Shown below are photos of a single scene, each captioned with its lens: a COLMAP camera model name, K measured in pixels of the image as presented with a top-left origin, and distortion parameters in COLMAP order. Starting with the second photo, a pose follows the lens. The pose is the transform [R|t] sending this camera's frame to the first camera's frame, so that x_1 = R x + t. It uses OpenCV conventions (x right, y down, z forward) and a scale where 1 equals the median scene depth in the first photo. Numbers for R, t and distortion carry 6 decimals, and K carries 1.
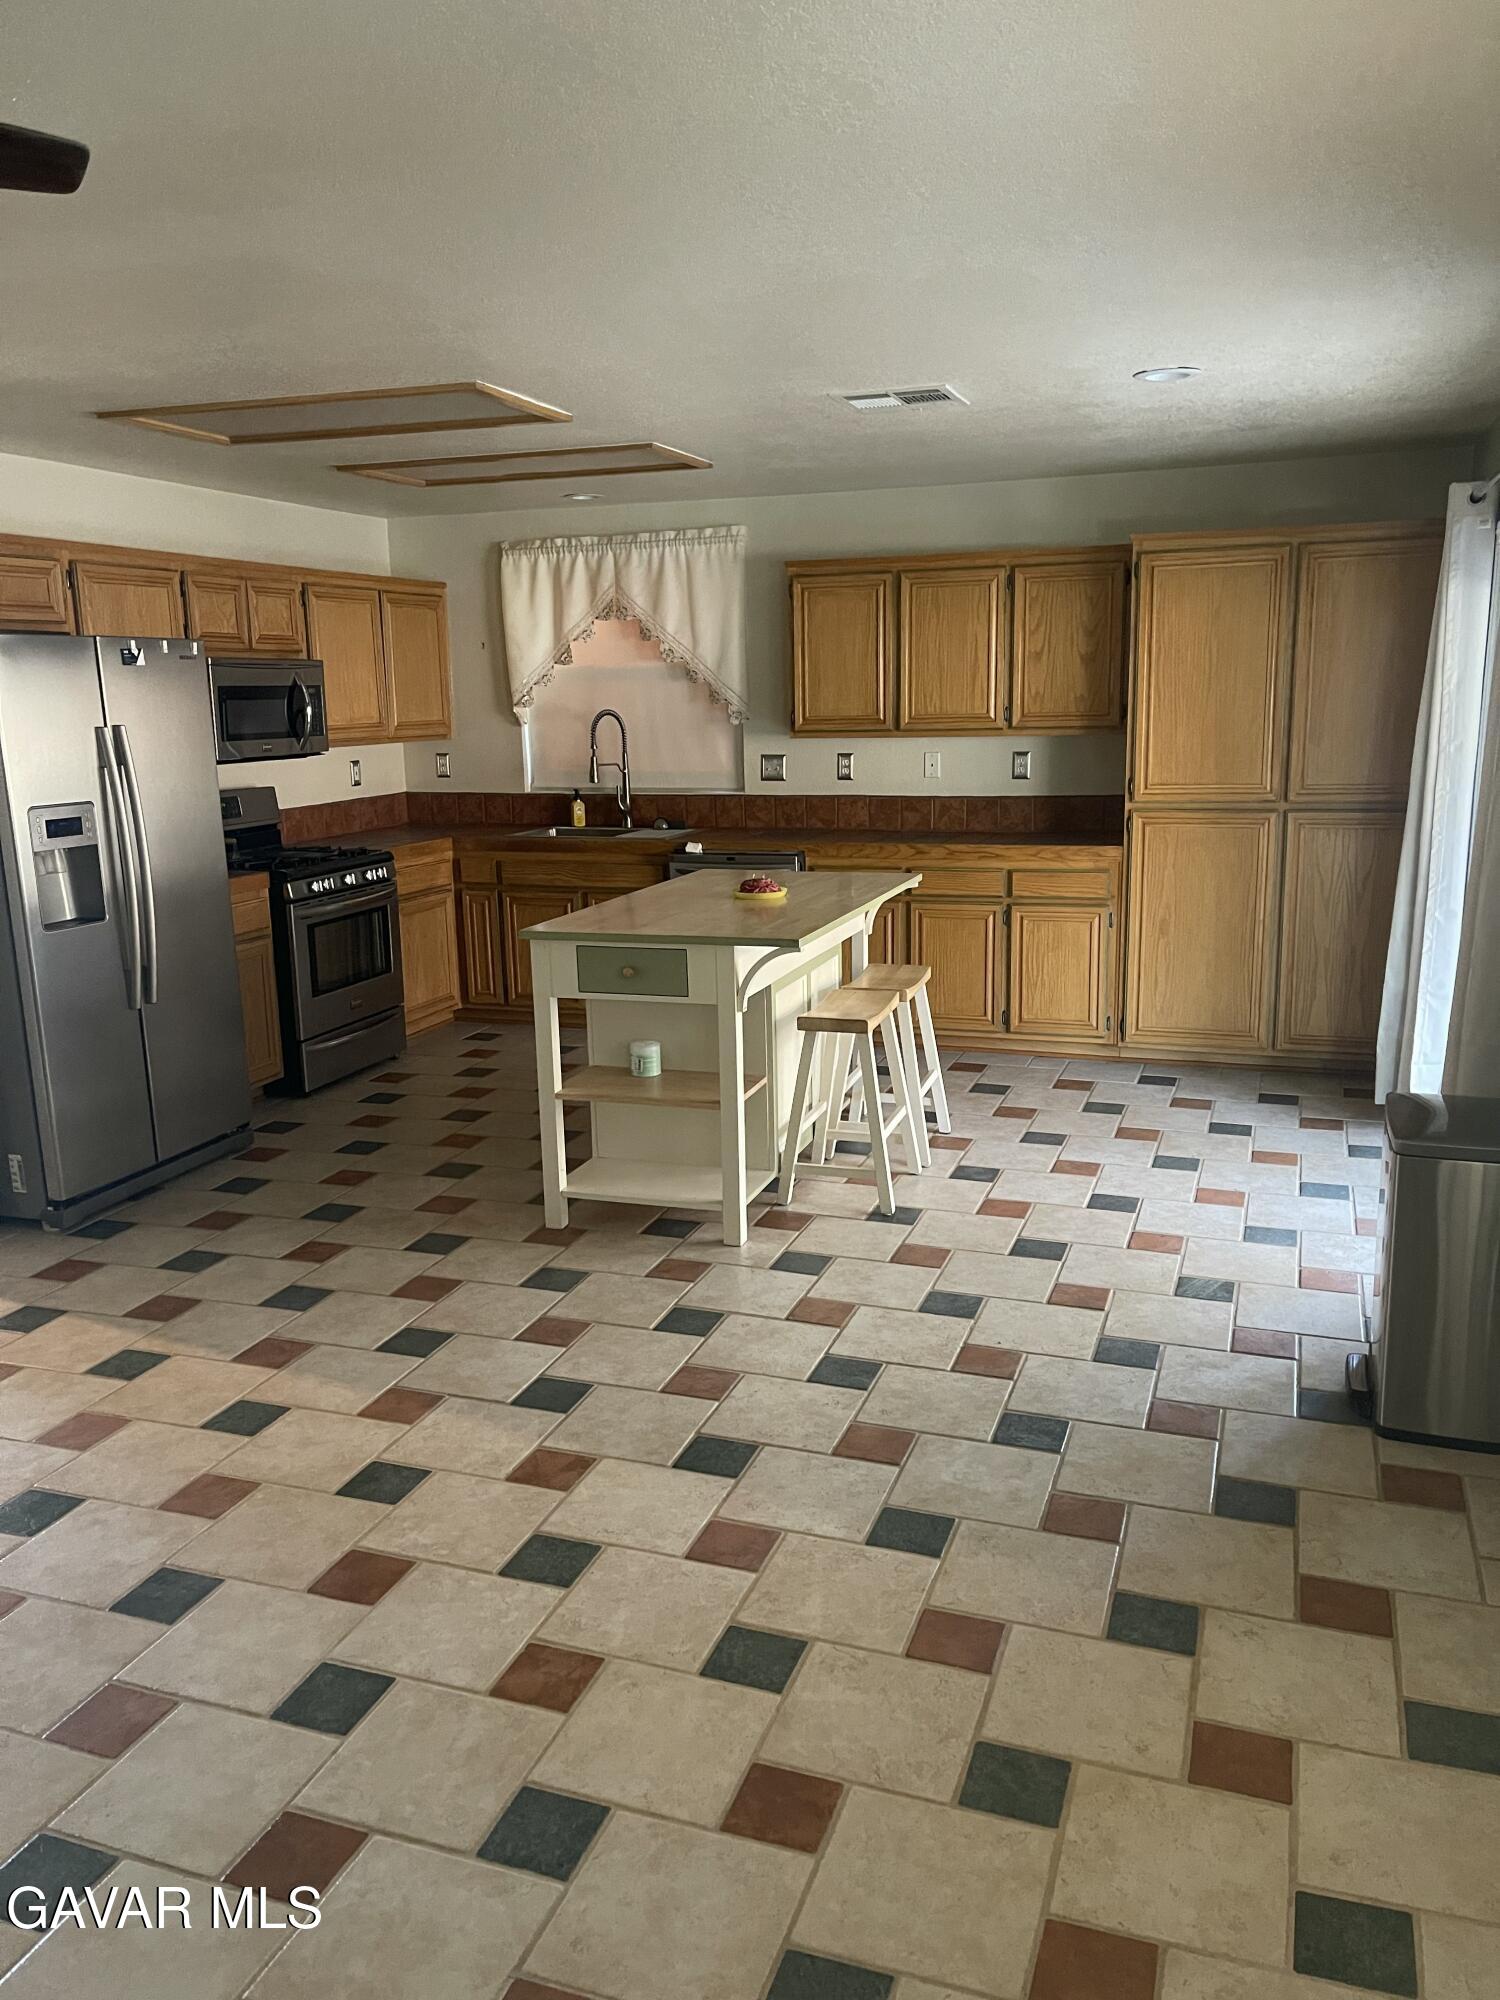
lens RADIAL K [[1520.0, 0, 752.5], [0, 1520.0, 1003.9], [0, 0, 1]] dist [0.022470, -0.009436]
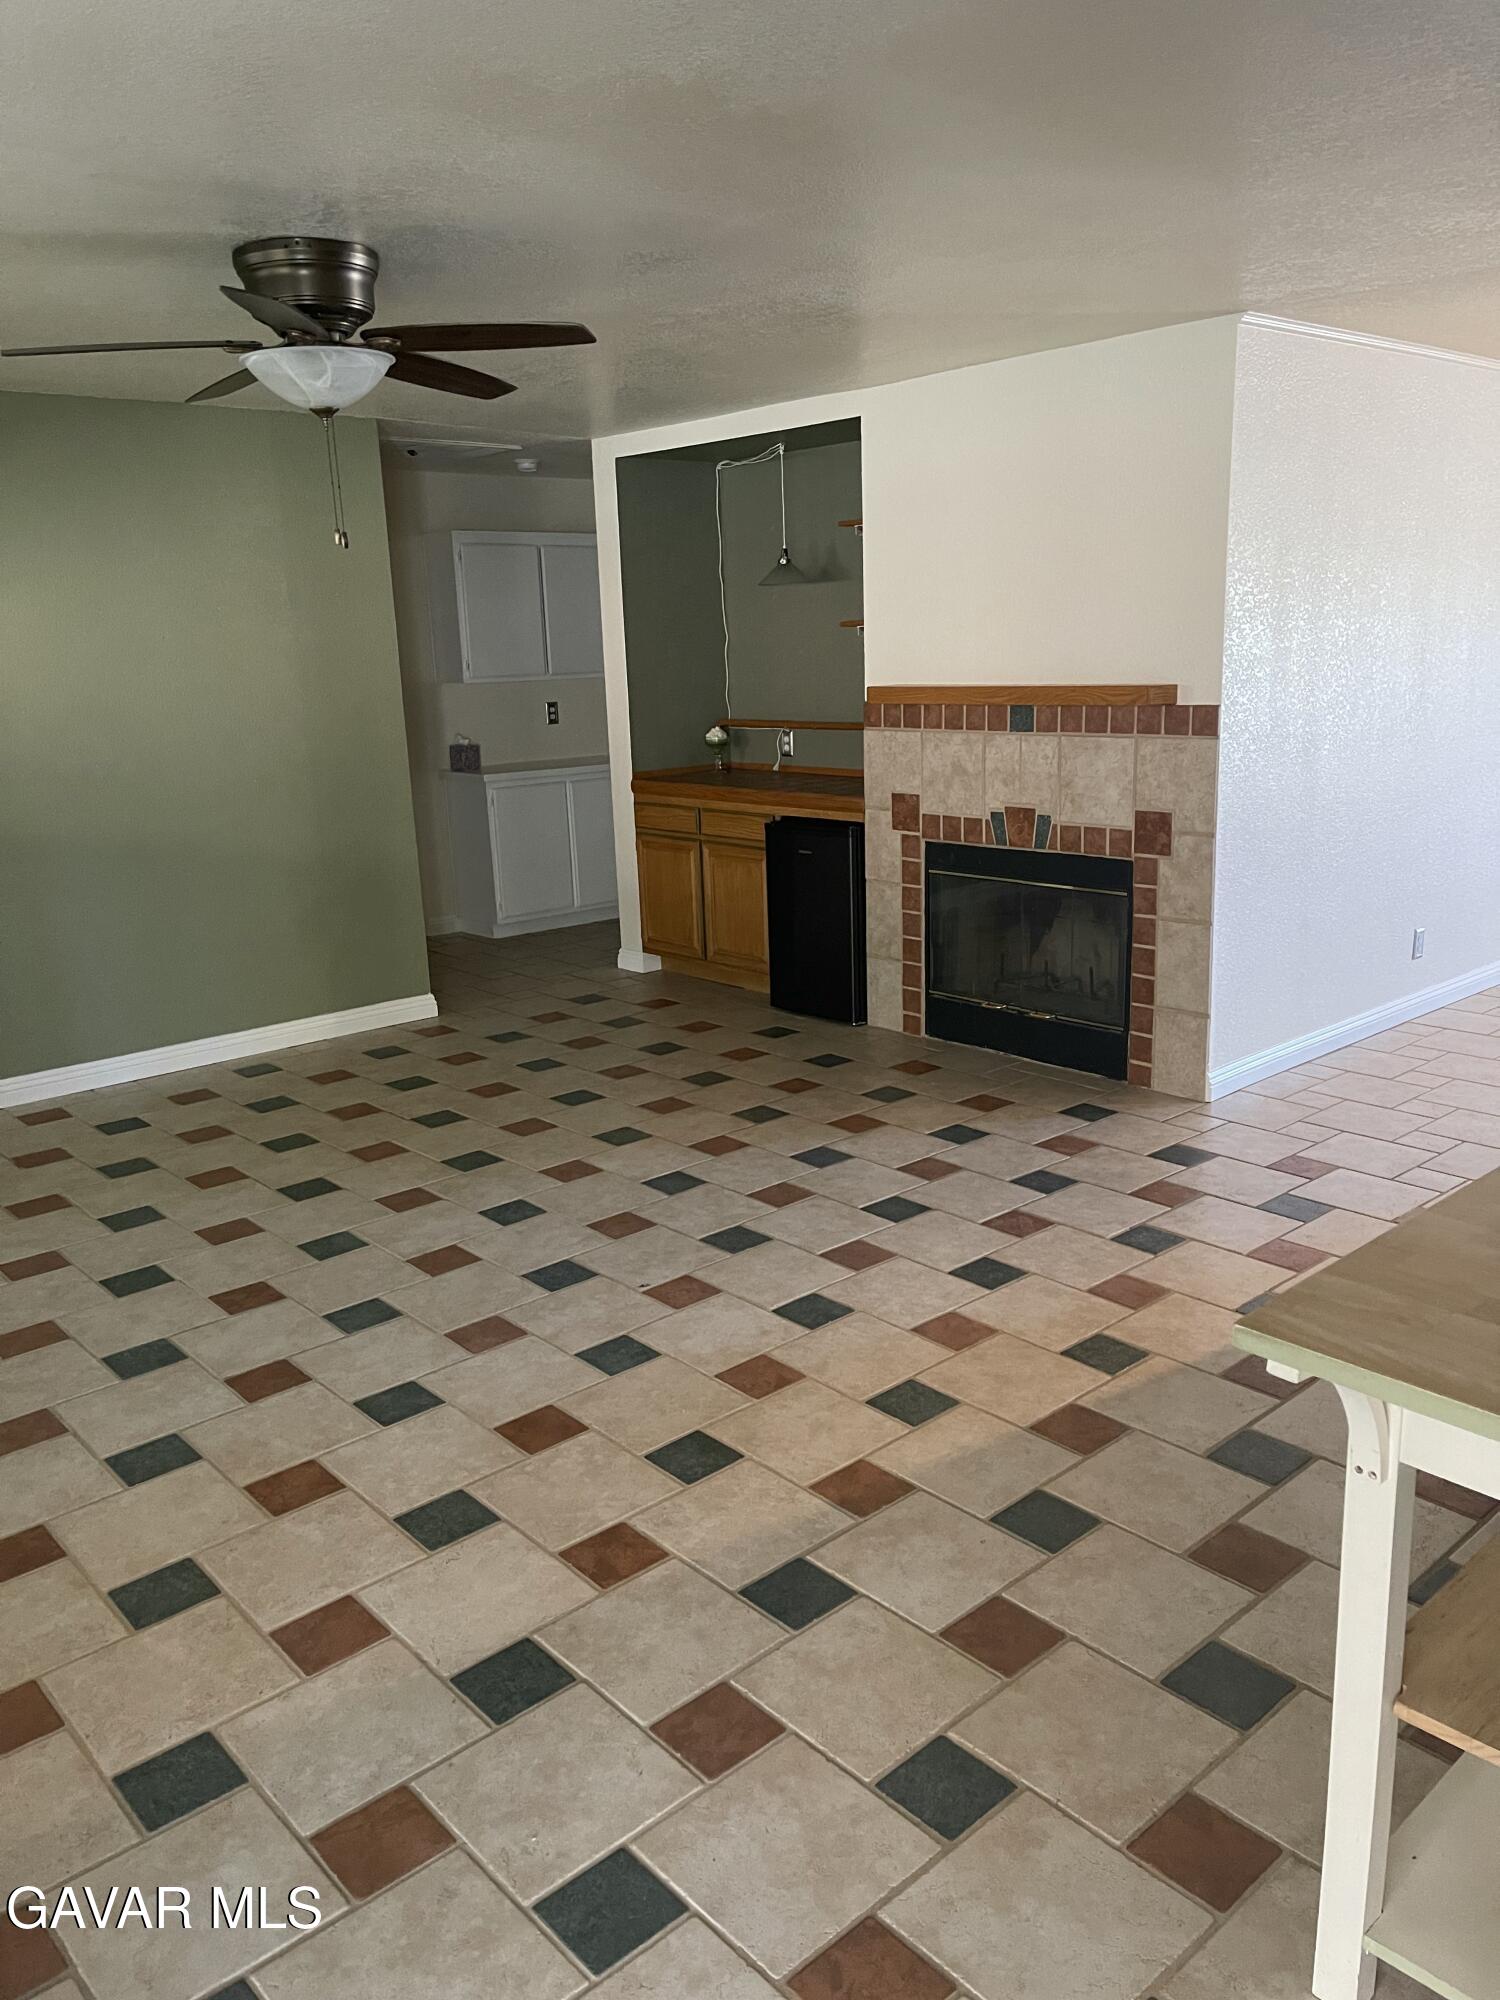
lens RADIAL K [[1520.0, 0, 751.0], [0, 1520.0, 1001.3], [0, 0, 1]] dist [0.022470, -0.009436]
pose [[-0.471846, 0.244607, -0.847071, 0.469194], [-0.144669, 0.926244, 0.348055, -0.280397], [0.869731, 0.286773, -0.401657, 1.313992]]
